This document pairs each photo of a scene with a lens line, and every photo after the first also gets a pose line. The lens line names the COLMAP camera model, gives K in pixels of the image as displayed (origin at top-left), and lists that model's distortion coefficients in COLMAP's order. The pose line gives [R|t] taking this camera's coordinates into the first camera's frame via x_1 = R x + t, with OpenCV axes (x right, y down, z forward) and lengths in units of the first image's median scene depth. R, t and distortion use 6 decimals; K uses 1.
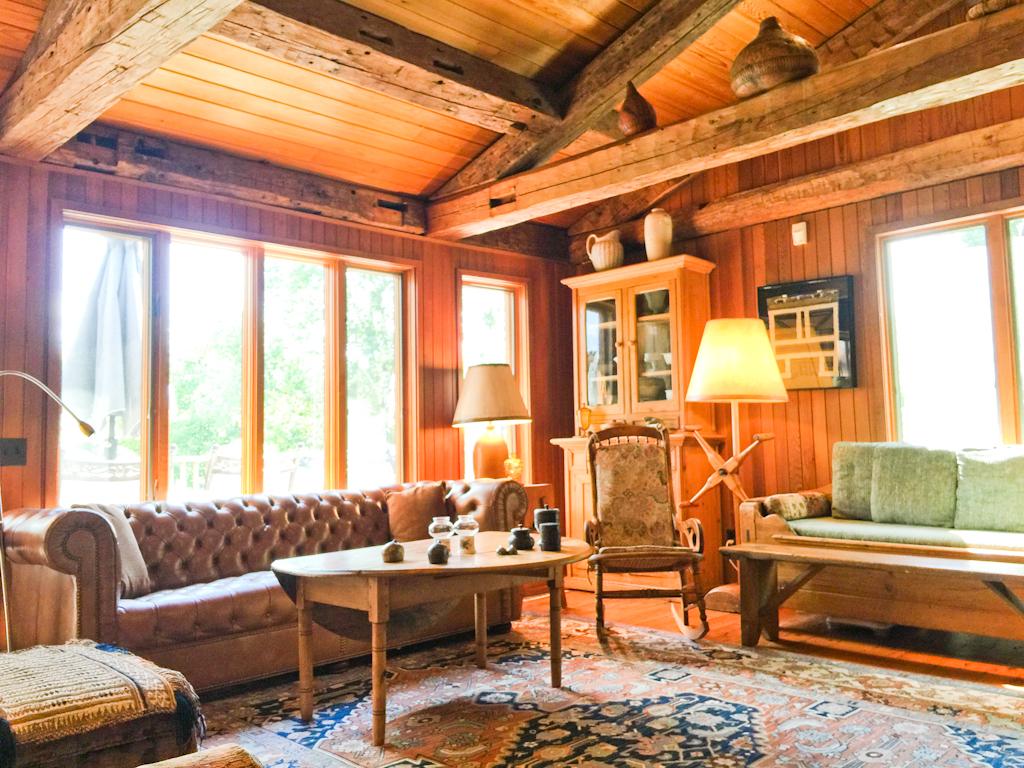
lens RADIAL K [[879.7, 0, 510.6], [0, 879.7, 380.4], [0, 0, 1]] dist [0.094134, -0.146561]
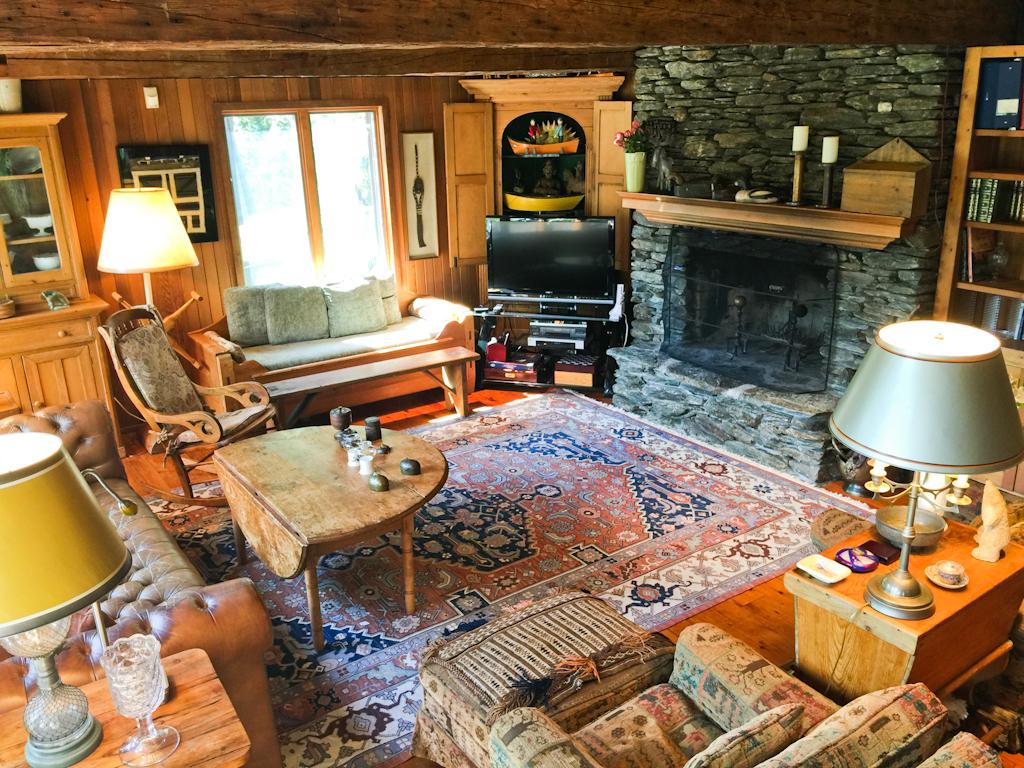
lens RADIAL K [[879.7, 0, 510.6], [0, 879.7, 380.4], [0, 0, 1]] dist [0.094134, -0.146561]
pose [[0.145846, -0.285177, 0.947314, -0.757507], [-0.054204, 0.953811, 0.295478, -0.189148], [-0.987821, -0.094442, 0.123651, 0.426682]]
